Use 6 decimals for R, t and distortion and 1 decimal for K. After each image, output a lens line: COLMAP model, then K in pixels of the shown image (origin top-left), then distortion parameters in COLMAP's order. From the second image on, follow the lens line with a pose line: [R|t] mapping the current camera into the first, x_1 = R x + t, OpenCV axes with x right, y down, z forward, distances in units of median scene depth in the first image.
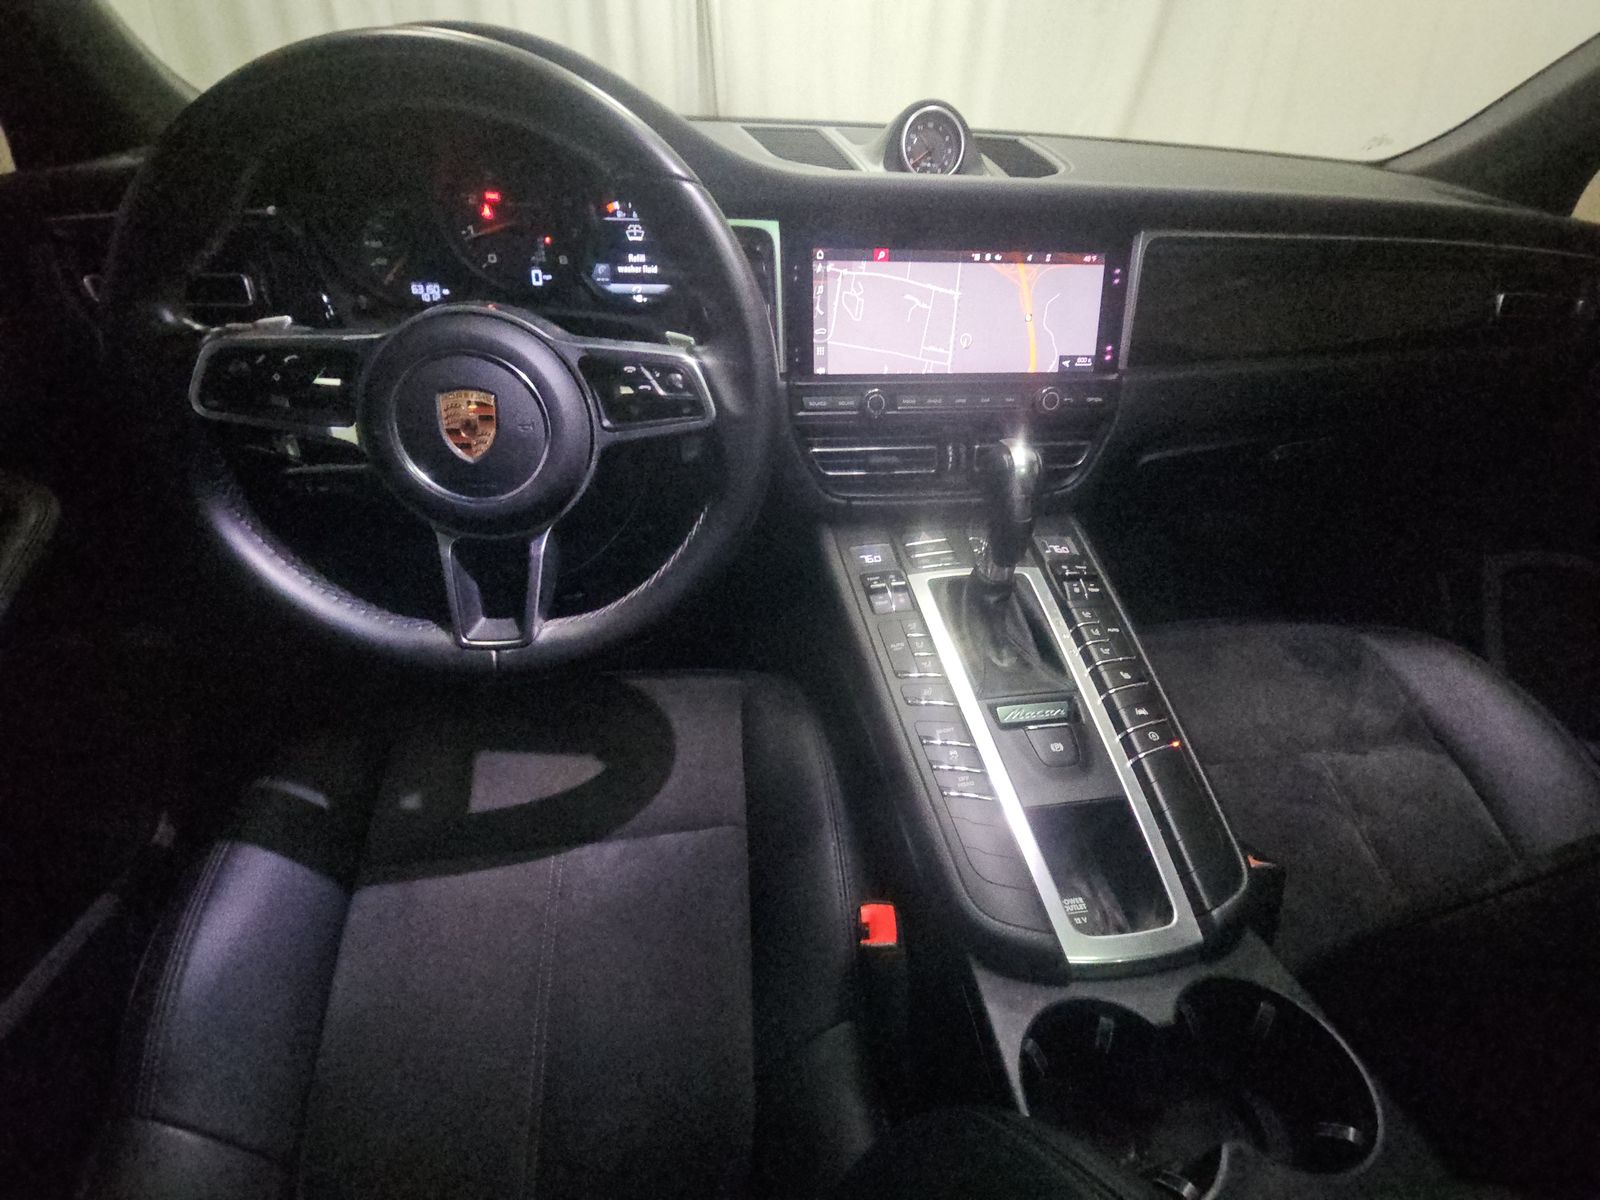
lens RADIAL K [[643.6, 0, 801.4], [0, 643.6, 598.1], [0, 0, 1]] dist [0.001031, -0.000376]
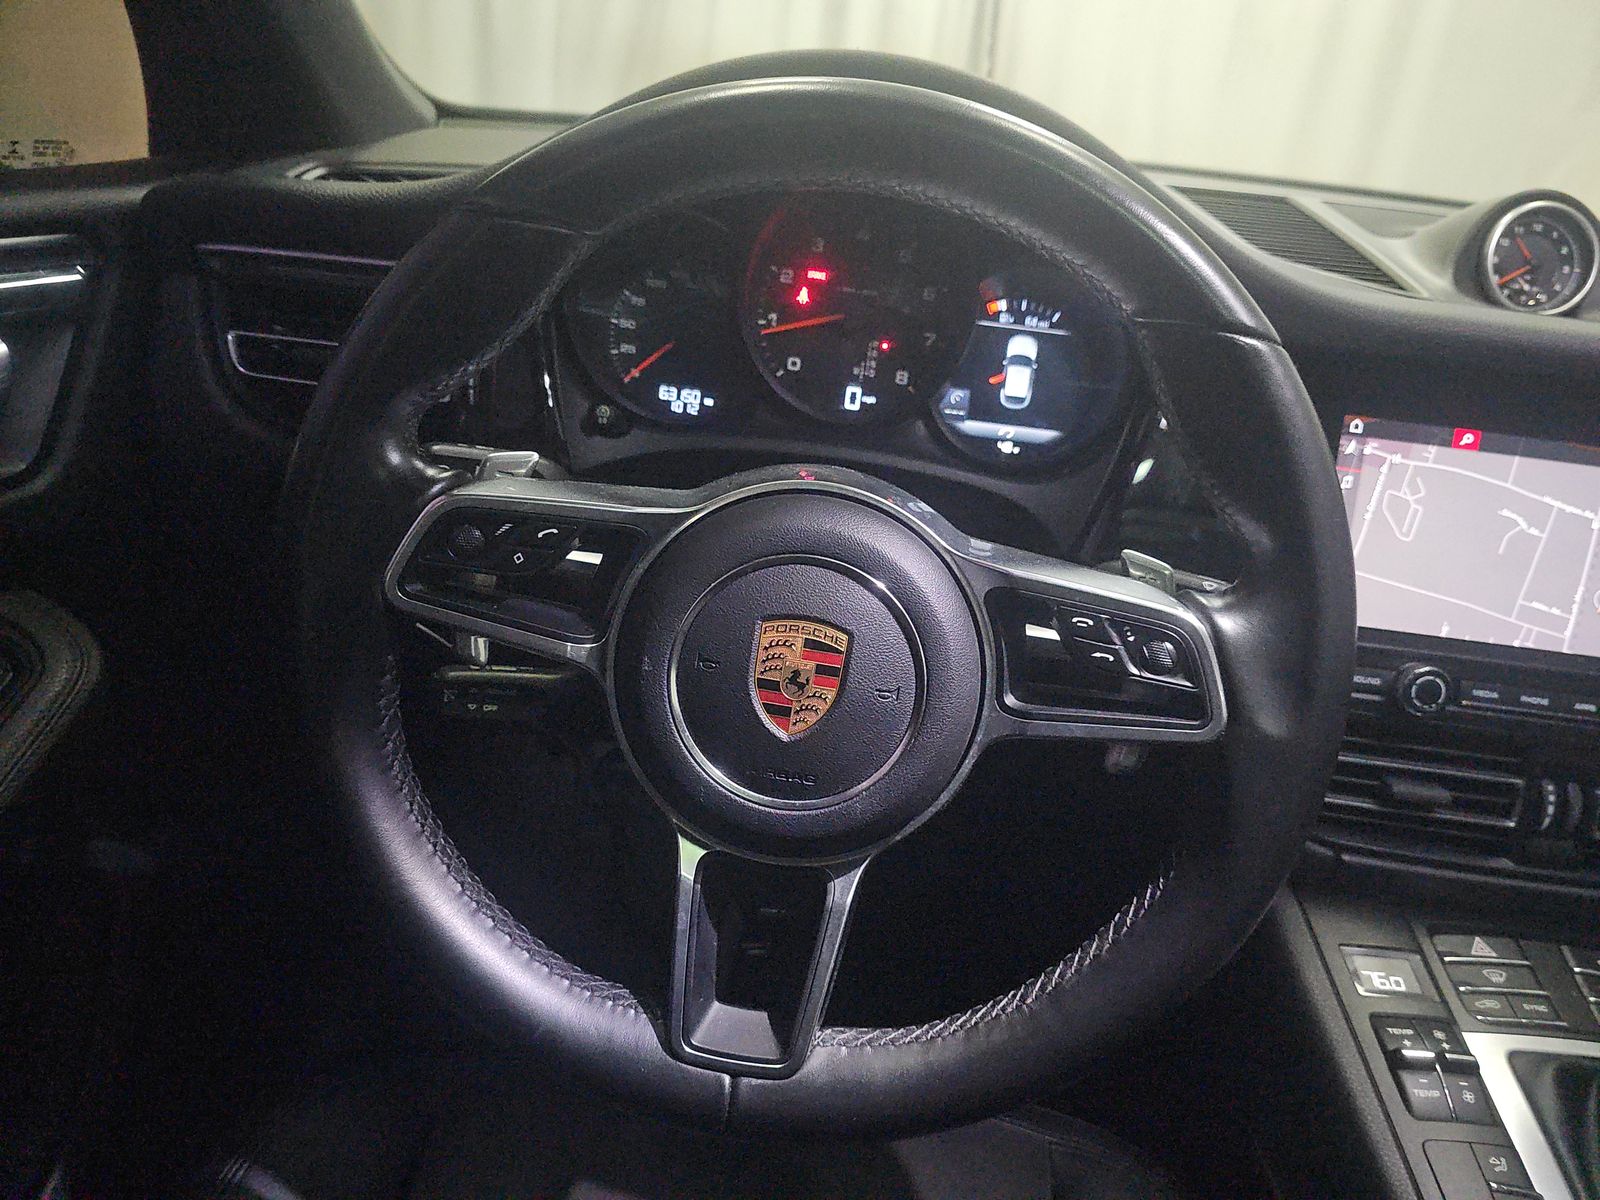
lens RADIAL K [[1053.6, 0, 799.5], [0, 1053.6, 601.4], [0, 0, 1]] dist [0.013028, -0.018179]
pose [[0.973583, 0.155957, -0.166775, -0.268479], [-0.185713, 0.965791, -0.180995, -0.121018], [0.132842, 0.207186, 0.969240, 0.058378]]
